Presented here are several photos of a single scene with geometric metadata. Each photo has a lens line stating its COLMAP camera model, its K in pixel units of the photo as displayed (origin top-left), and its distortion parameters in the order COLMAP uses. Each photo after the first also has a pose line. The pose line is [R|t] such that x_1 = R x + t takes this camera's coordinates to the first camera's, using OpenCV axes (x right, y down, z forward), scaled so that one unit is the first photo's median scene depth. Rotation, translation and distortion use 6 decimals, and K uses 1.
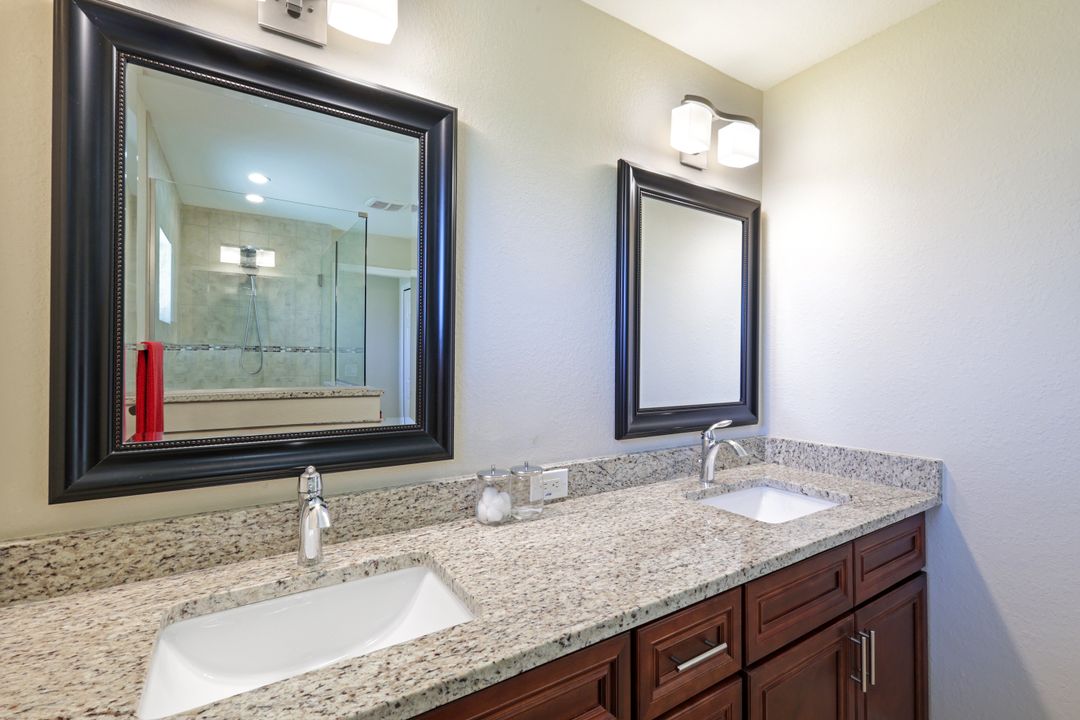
lens RADIAL K [[471.0, 0, 541.1], [0, 471.0, 357.4], [0, 0, 1]] dist [-0.000079, 0.000682]
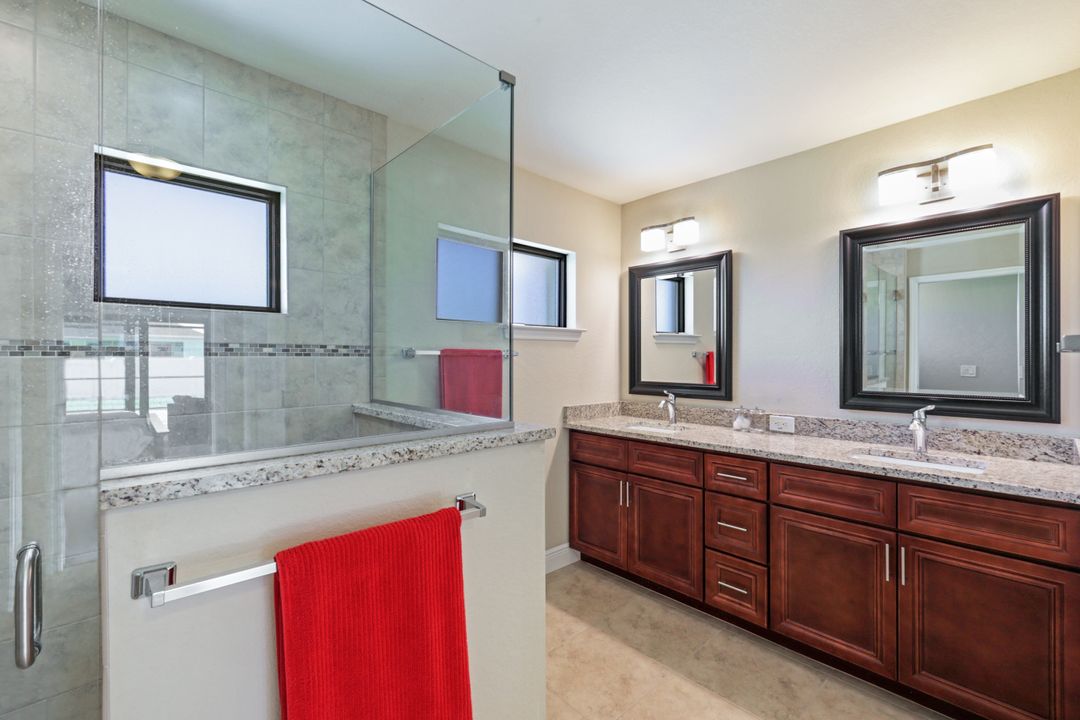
lens RADIAL K [[471.0, 0, 541.1], [0, 471.0, 357.4], [0, 0, 1]] dist [-0.000079, 0.000682]
pose [[0.180692, -0.013401, -0.983448, 1.561865], [-0.001814, 0.999901, -0.013958, 0.029387], [0.983538, 0.004306, 0.180650, -0.269435]]
